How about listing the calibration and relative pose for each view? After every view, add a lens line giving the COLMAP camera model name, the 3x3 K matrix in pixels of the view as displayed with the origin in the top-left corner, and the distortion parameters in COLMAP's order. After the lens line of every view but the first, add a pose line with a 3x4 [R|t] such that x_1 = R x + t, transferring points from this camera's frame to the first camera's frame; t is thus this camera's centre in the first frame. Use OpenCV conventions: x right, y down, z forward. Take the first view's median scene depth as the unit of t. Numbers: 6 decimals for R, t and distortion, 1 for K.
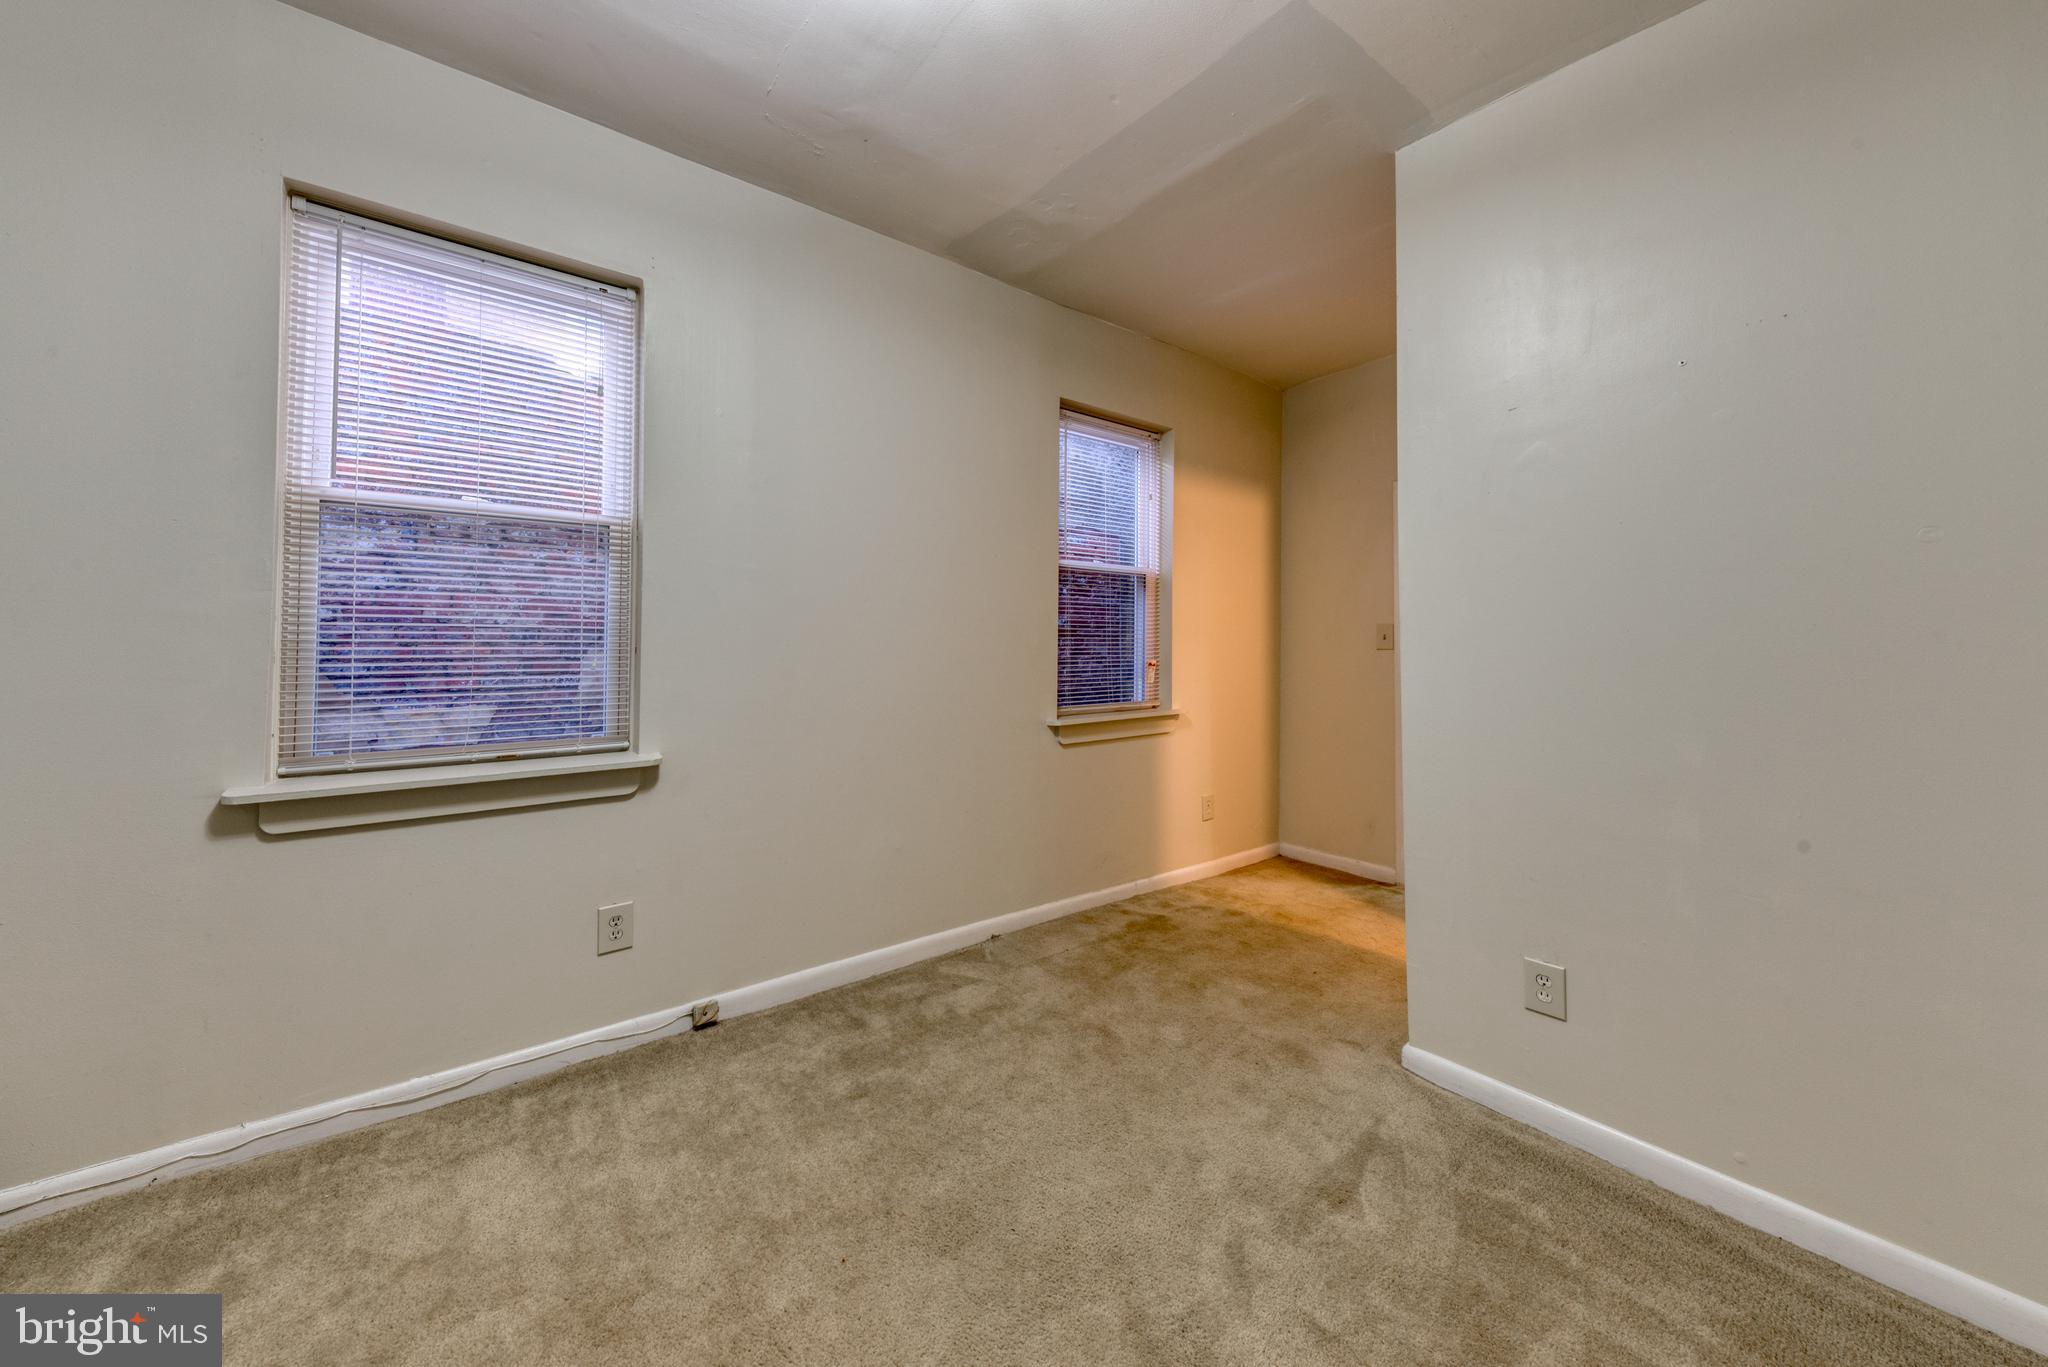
lens RADIAL K [[727.2, 0, 1045.5], [0, 727.2, 656.2], [0, 0, 1]] dist [-0.001003, -0.000798]
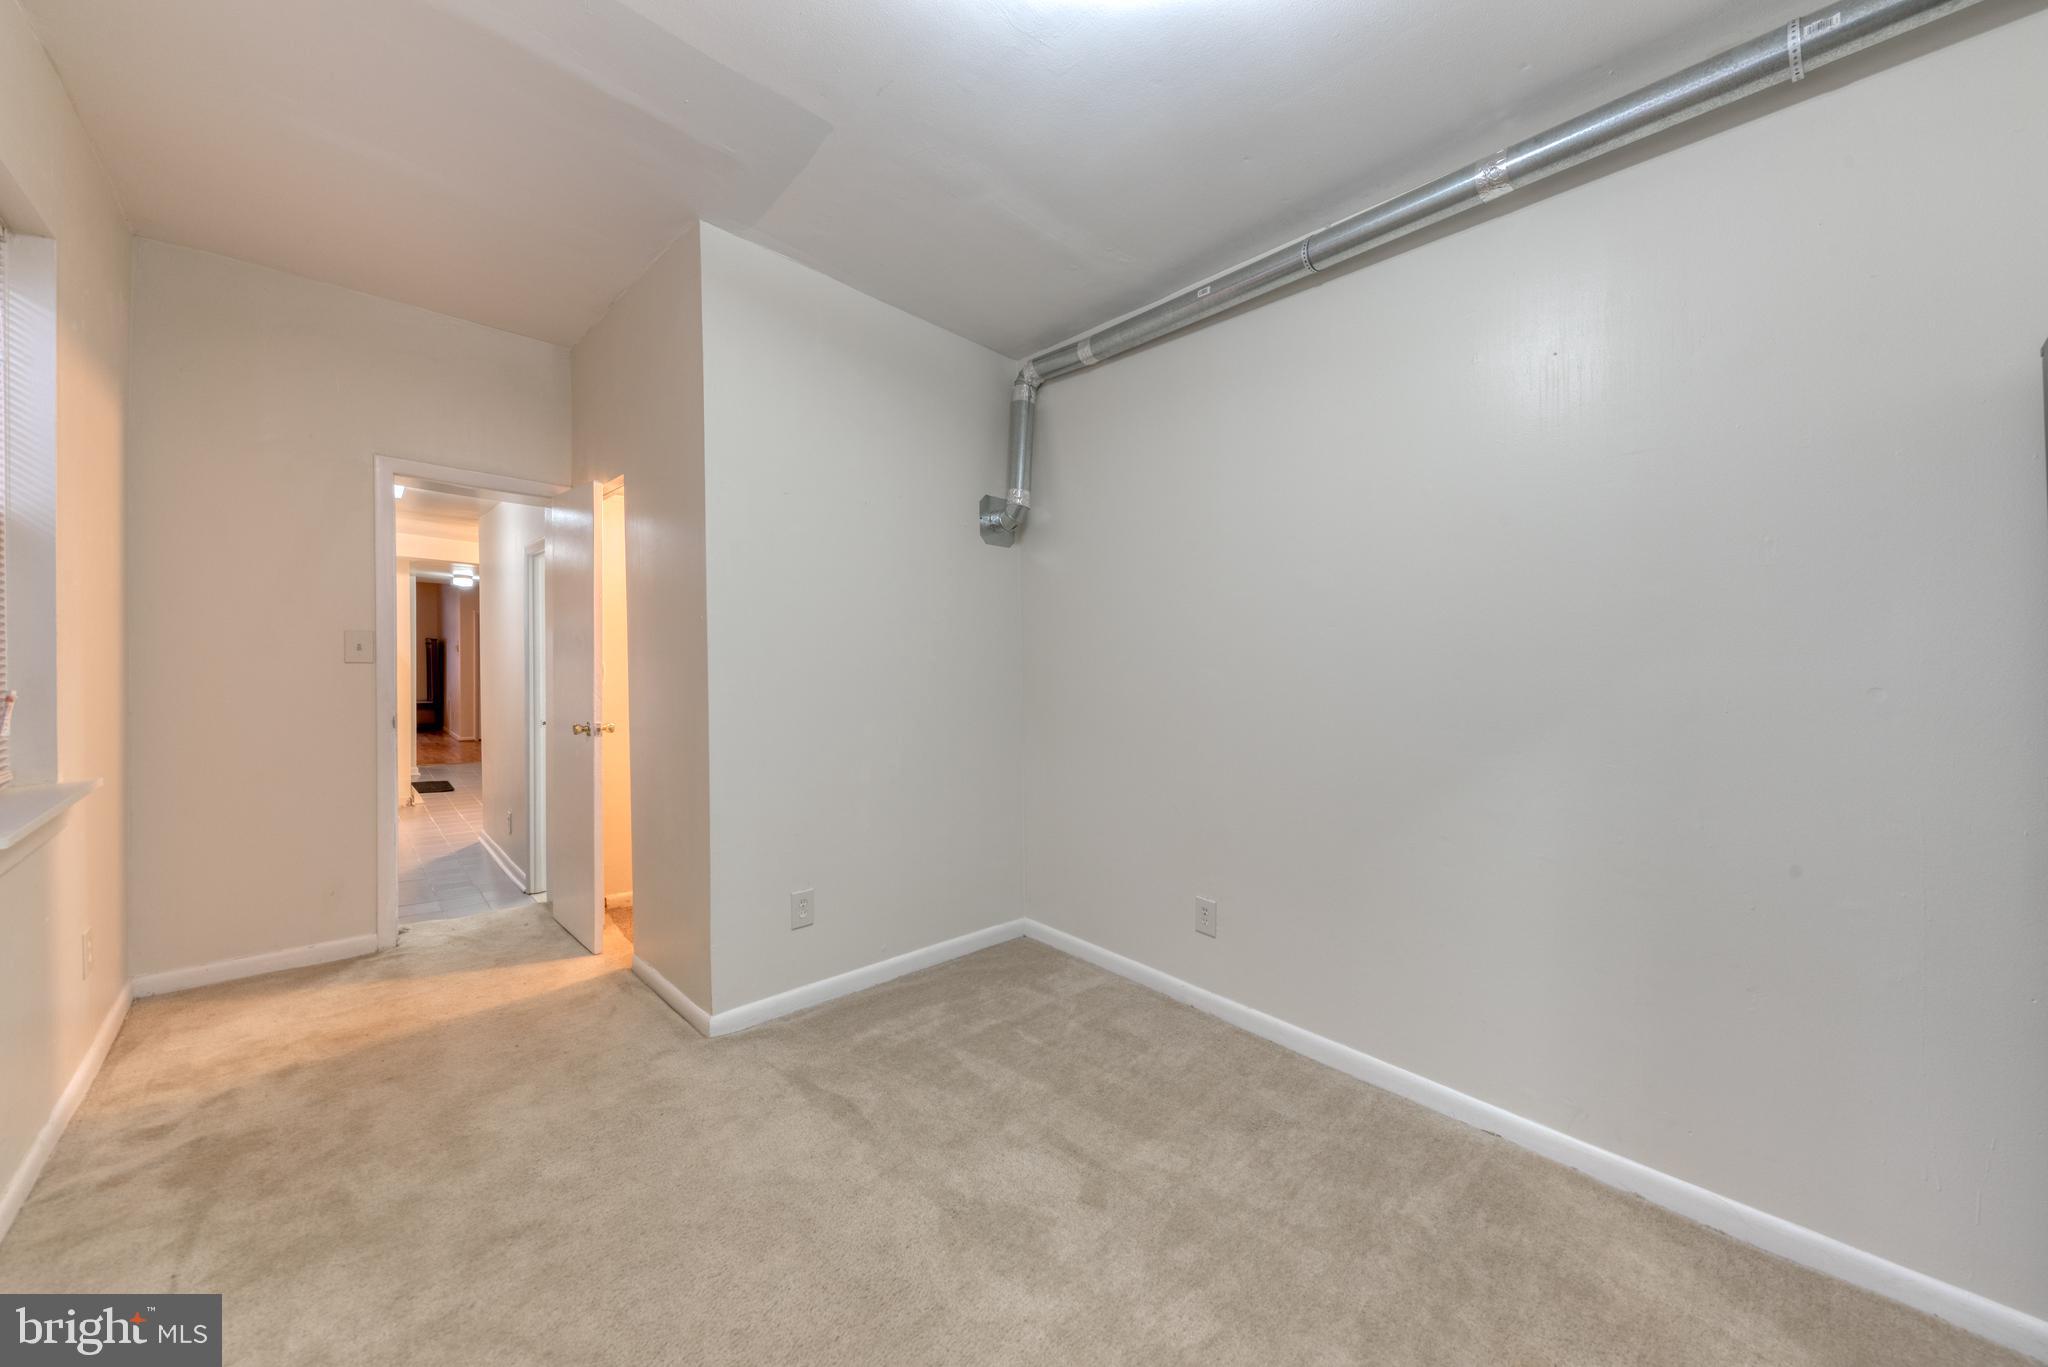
lens RADIAL K [[727.2, 0, 1023.7], [0, 727.2, 669.1], [0, 0, 1]] dist [-0.001003, -0.000798]
pose [[-0.086524, -0.014625, 0.996142, -0.487415], [-0.006896, 0.999877, 0.014081, -0.023950], [-0.996226, -0.005651, -0.086614, 0.441350]]
